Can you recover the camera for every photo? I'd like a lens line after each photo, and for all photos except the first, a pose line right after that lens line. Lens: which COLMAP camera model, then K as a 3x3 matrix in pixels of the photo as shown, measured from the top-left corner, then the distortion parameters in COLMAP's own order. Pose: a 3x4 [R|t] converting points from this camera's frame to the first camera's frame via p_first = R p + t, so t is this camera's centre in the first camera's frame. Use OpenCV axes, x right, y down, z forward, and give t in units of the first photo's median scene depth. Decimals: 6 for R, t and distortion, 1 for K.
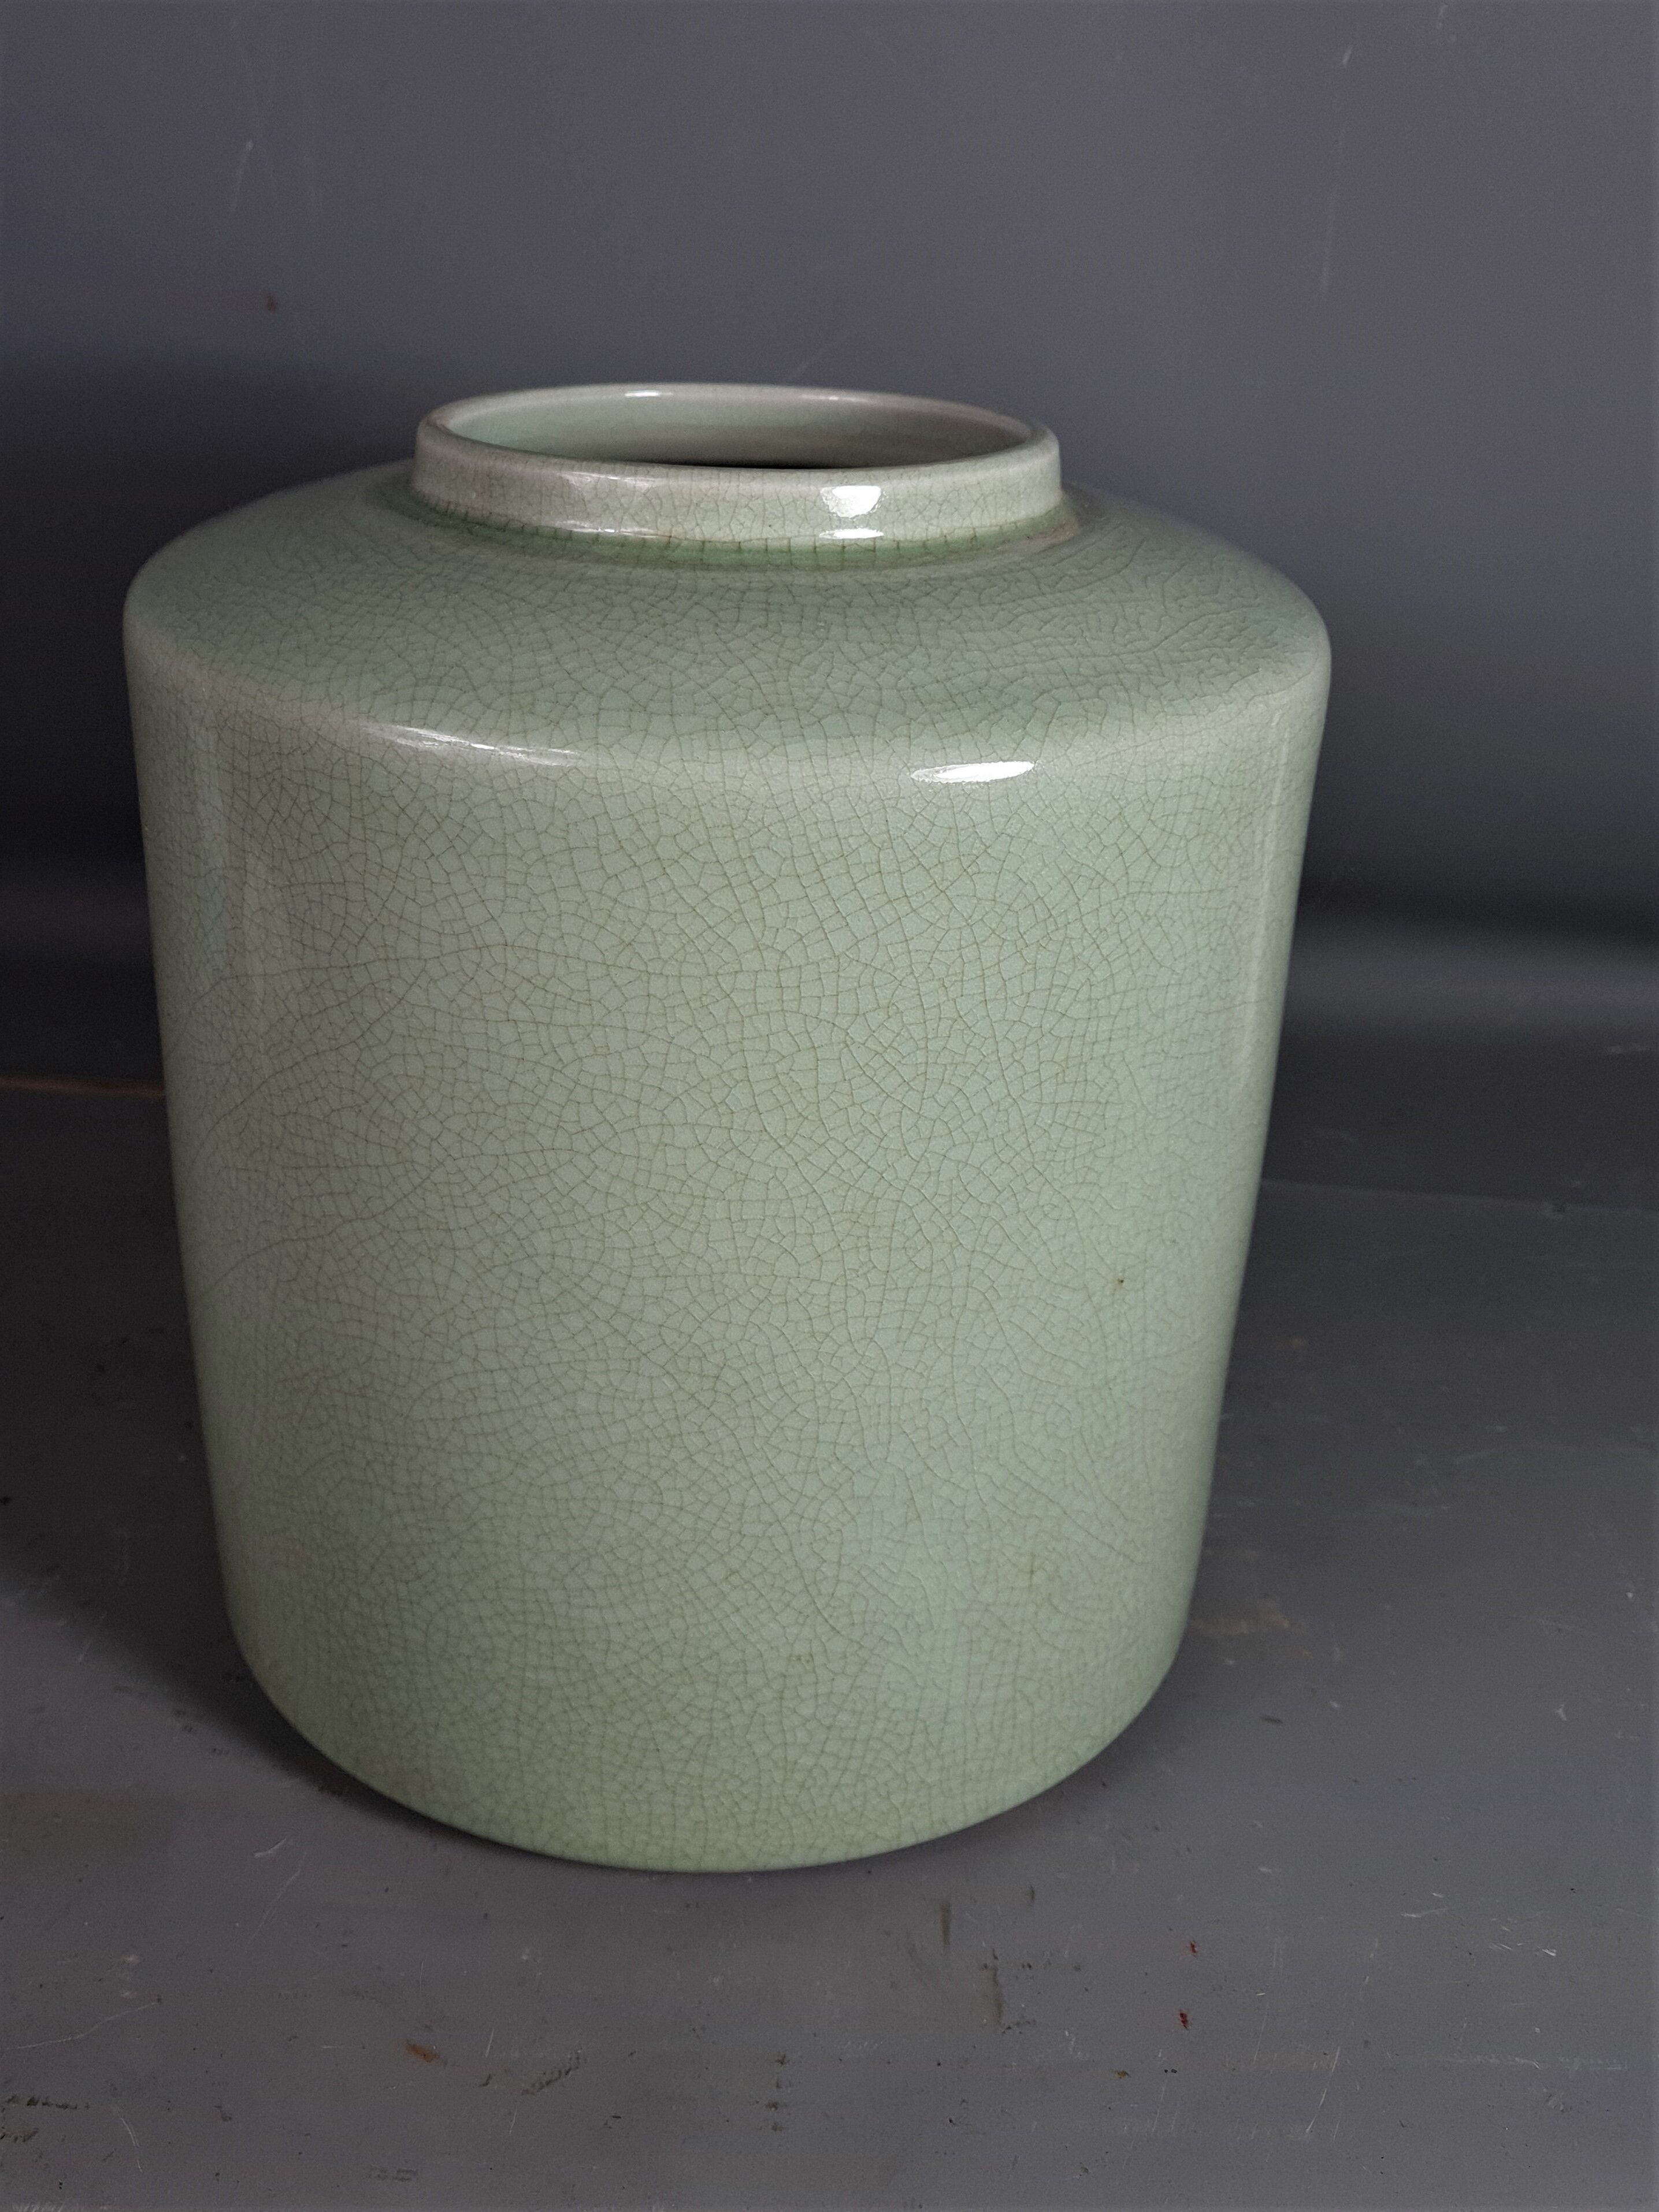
lens RADIAL K [[2234.0, 0, 829.5], [0, 2234.0, 1106.0], [0, 0, 1]] dist [0.008948, 0.001877]
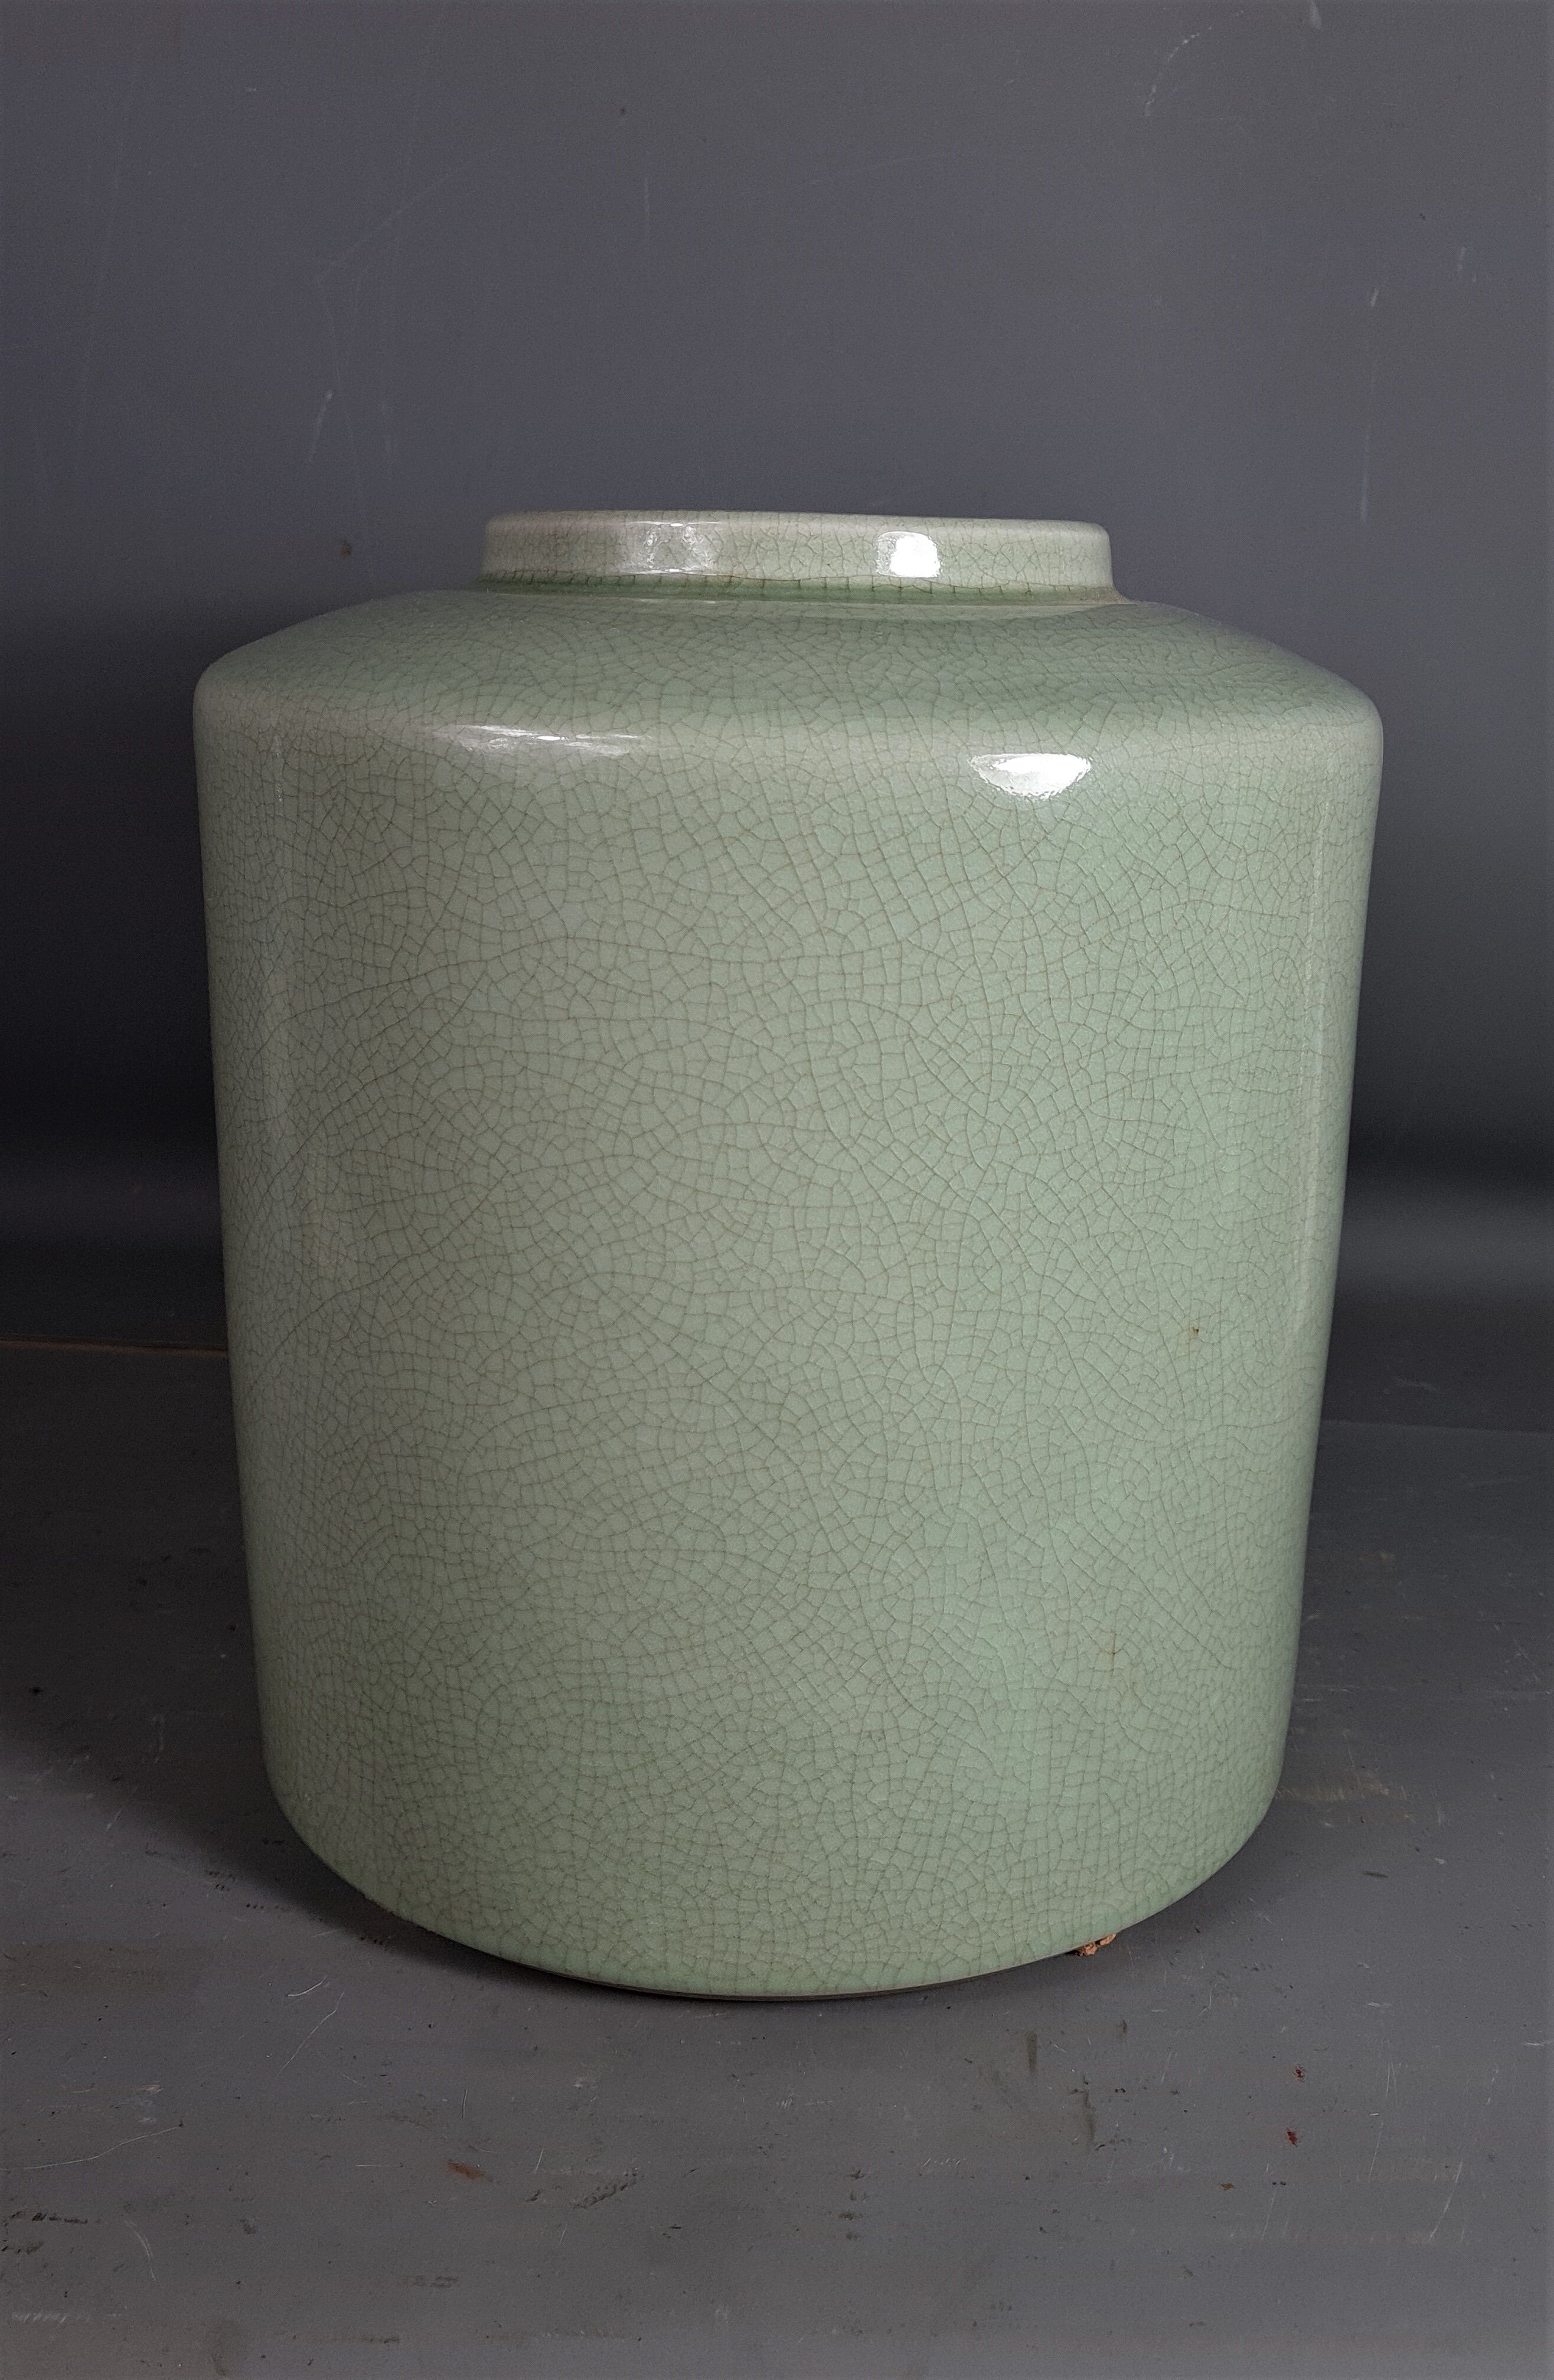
lens RADIAL K [[2267.7, 0, 899.8], [0, 2267.7, 1190.0], [0, 0, 1]] dist [0.015529, -0.006818]
pose [[0.999909, -0.013326, 0.002106, 0.000006], [0.013491, 0.987934, -0.154284, 0.180845], [-0.000025, 0.154299, 0.988024, 0.015000]]
